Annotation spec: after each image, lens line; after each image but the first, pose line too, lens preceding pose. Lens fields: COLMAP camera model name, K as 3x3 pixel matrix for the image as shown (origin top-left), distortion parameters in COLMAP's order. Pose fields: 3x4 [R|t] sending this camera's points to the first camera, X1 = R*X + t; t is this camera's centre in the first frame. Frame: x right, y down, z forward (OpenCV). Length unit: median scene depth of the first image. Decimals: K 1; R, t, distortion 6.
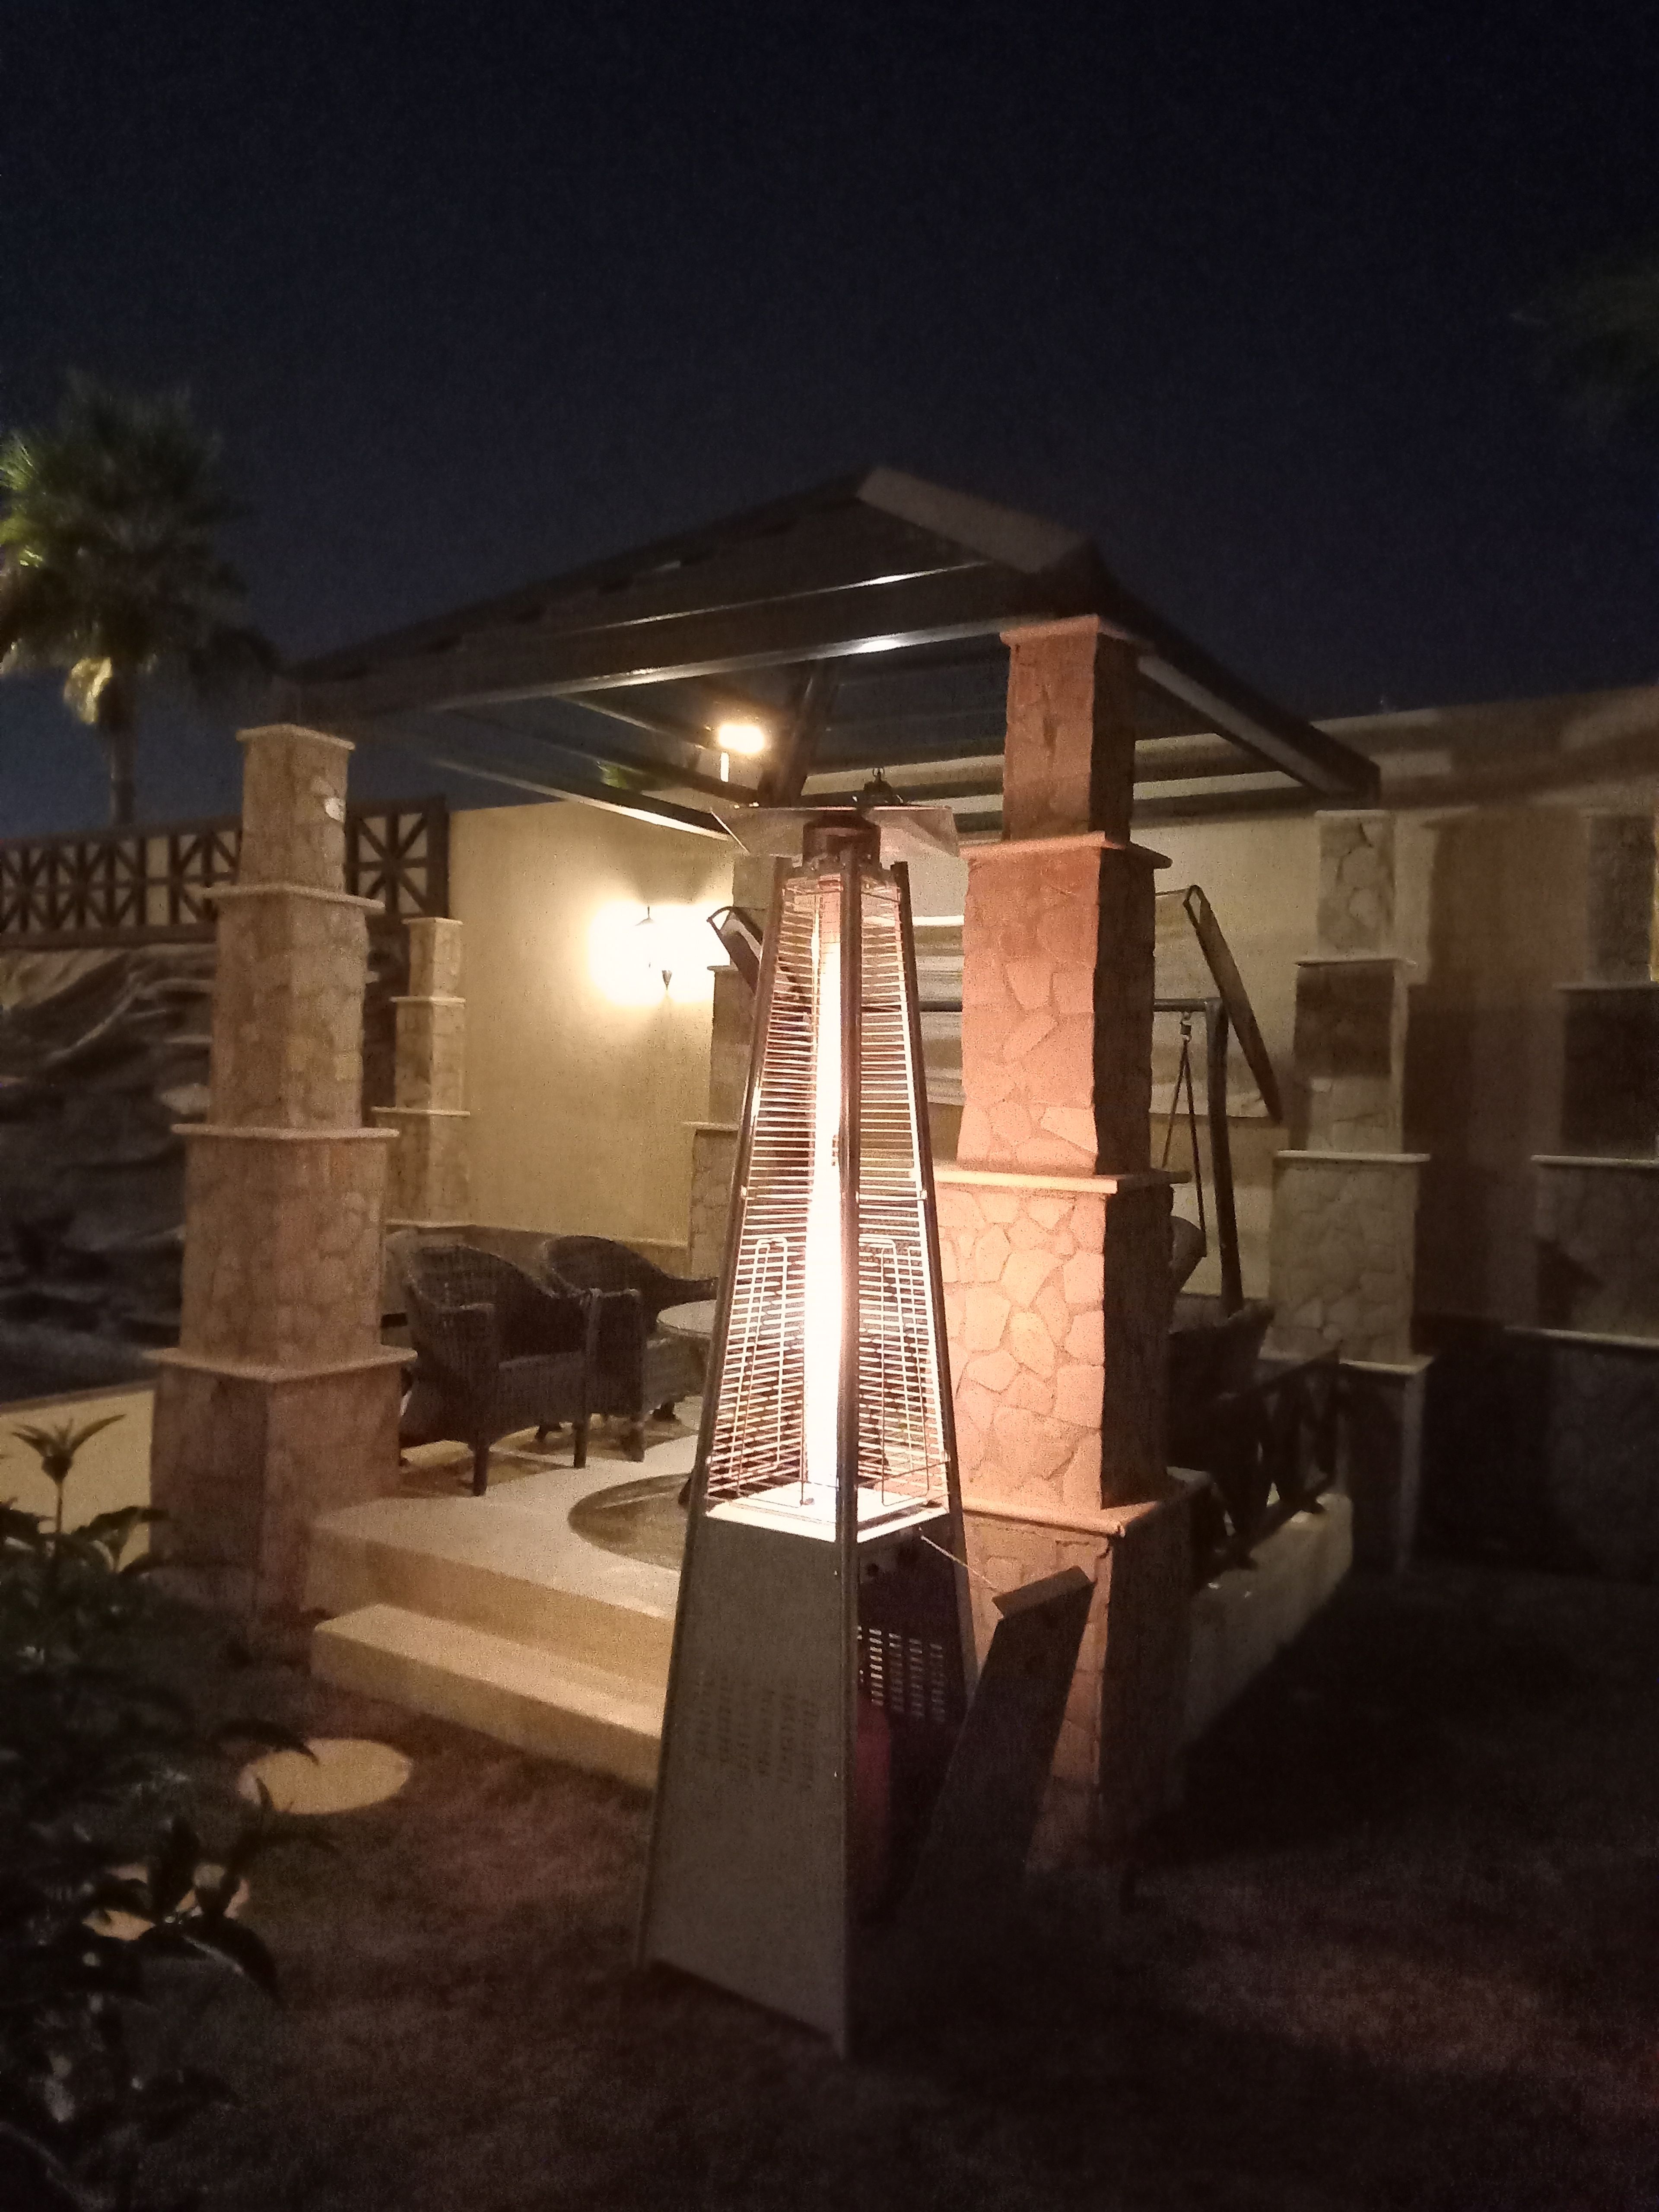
lens RADIAL K [[1562.8, 0, 836.0], [0, 1562.8, 1105.4], [0, 0, 1]] dist [0.052923, -0.001764]
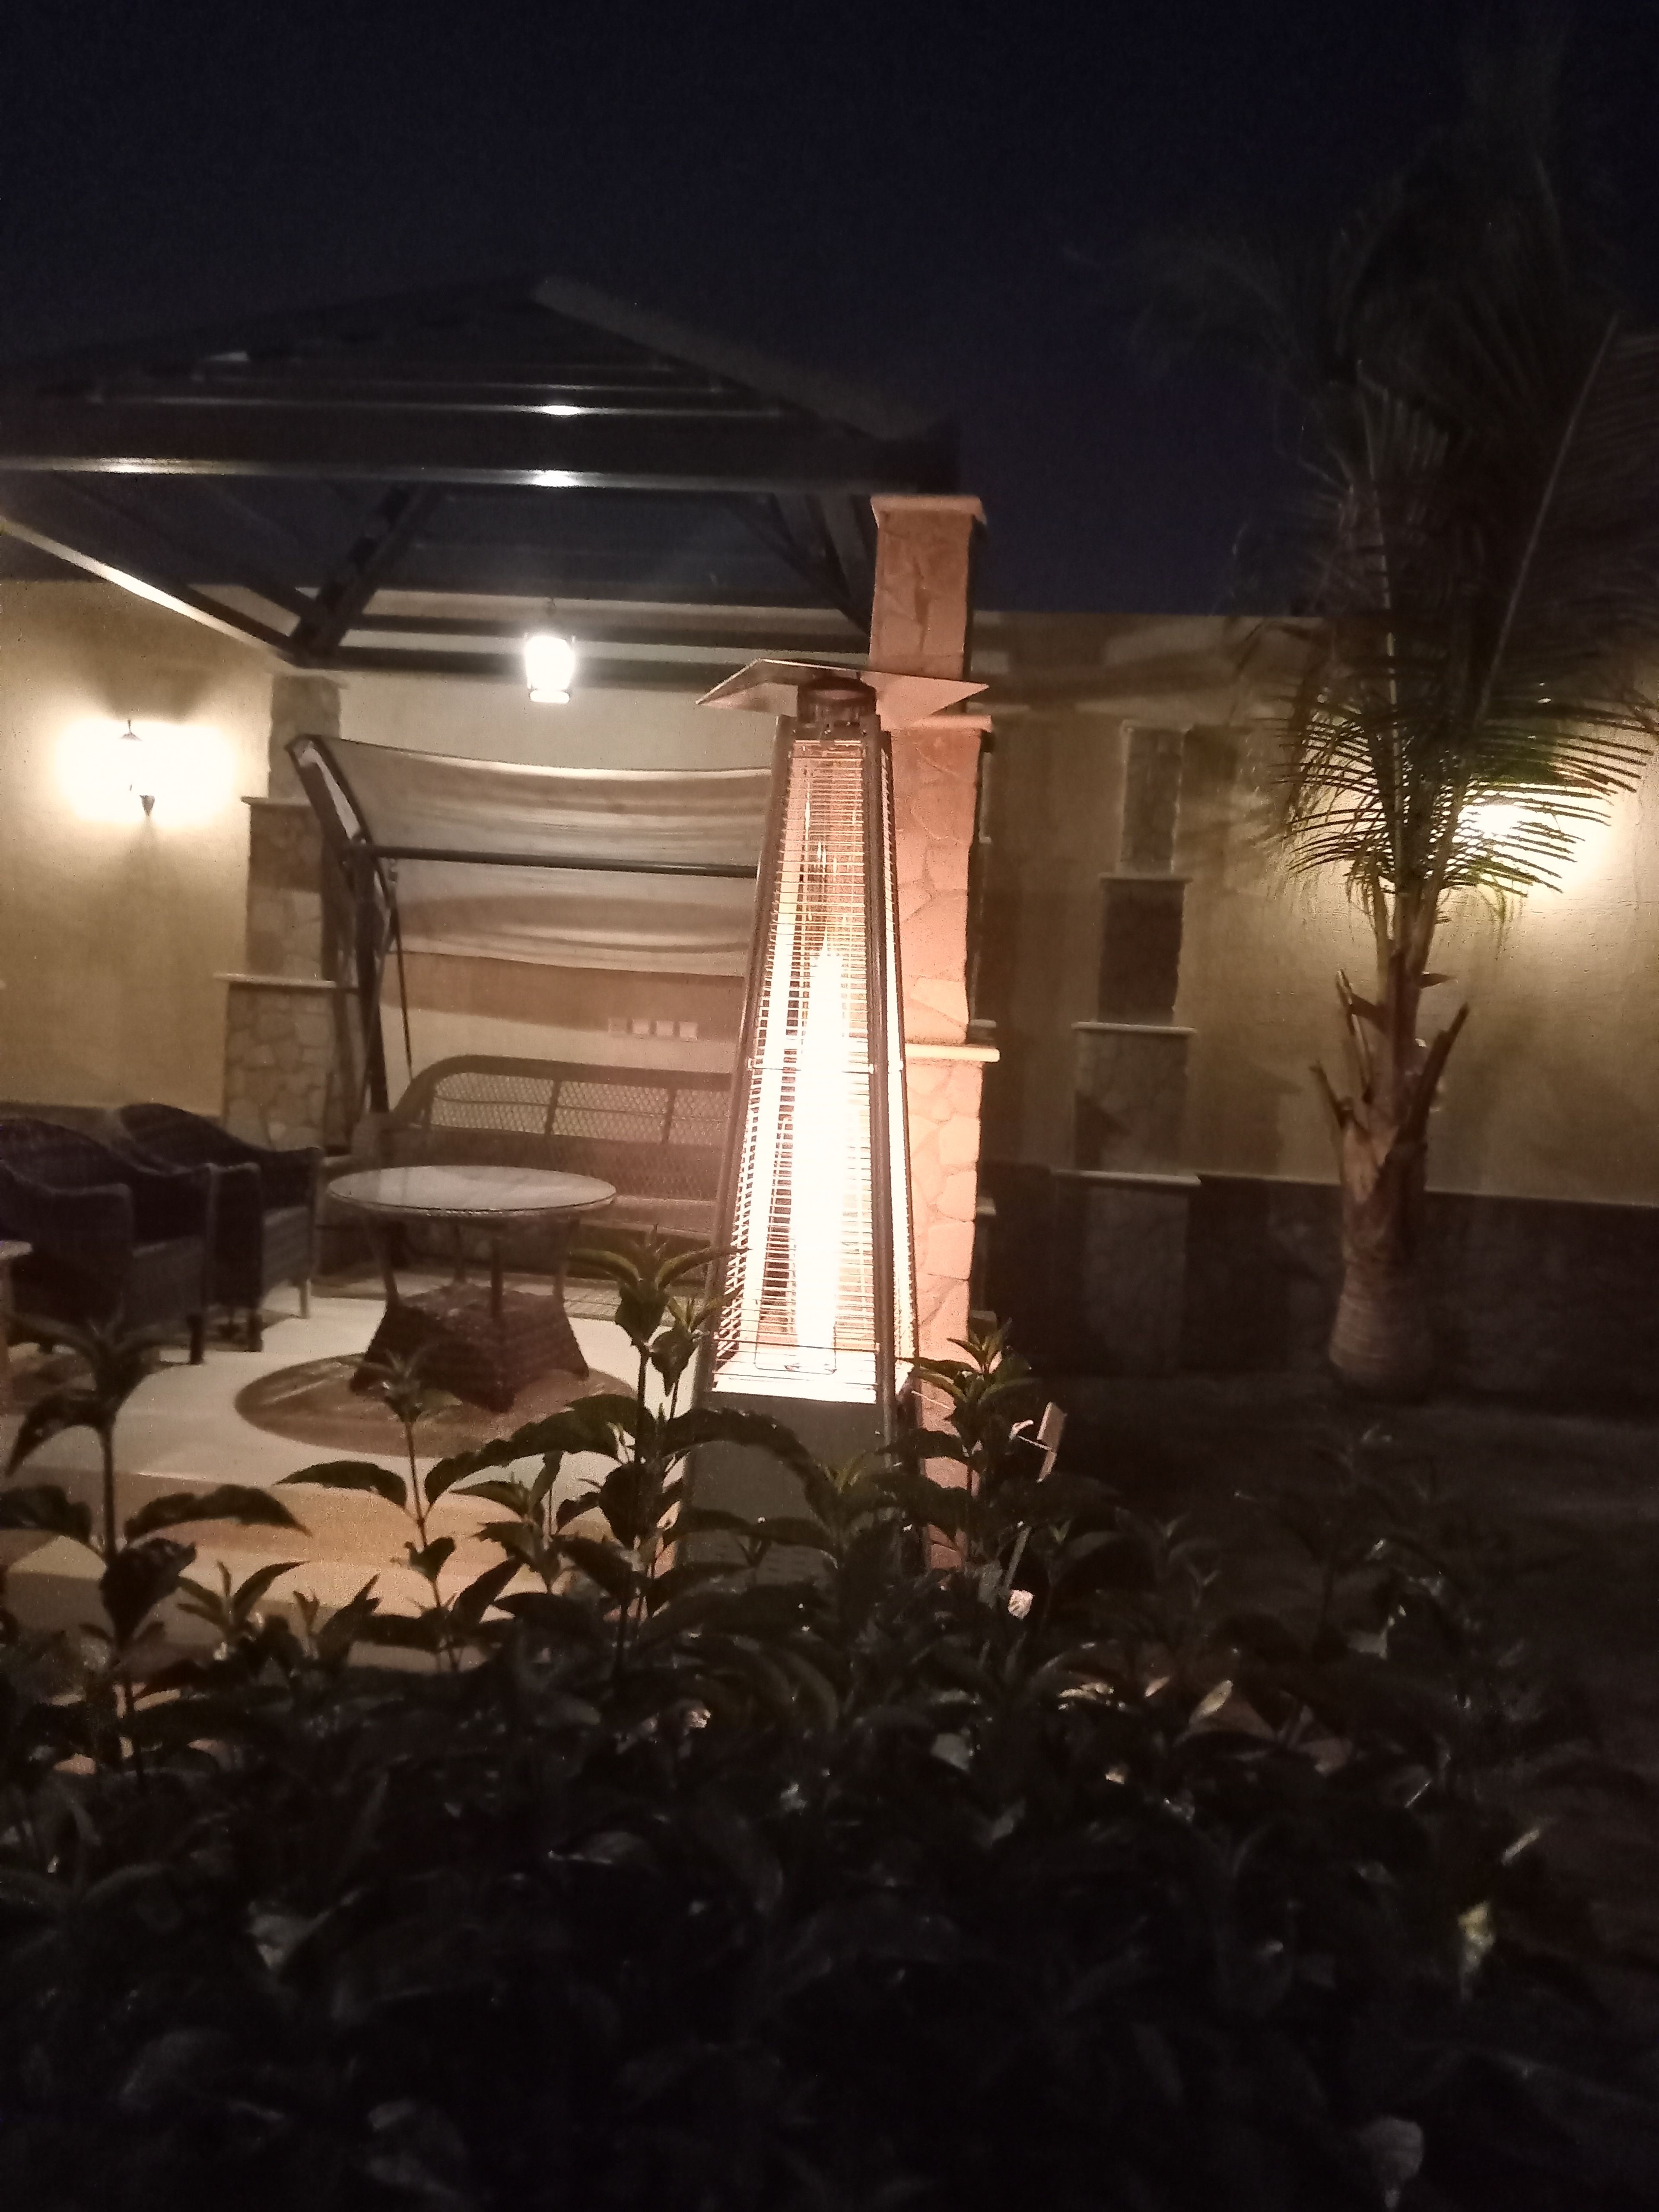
lens RADIAL K [[1562.8, 0, 836.0], [0, 1562.8, 1105.4], [0, 0, 1]] dist [0.052923, -0.001764]
pose [[0.899658, -0.015181, 0.436331, -0.244585], [-0.025236, 0.995916, 0.086682, -0.002413], [-0.435865, -0.088995, 0.895601, 0.055848]]
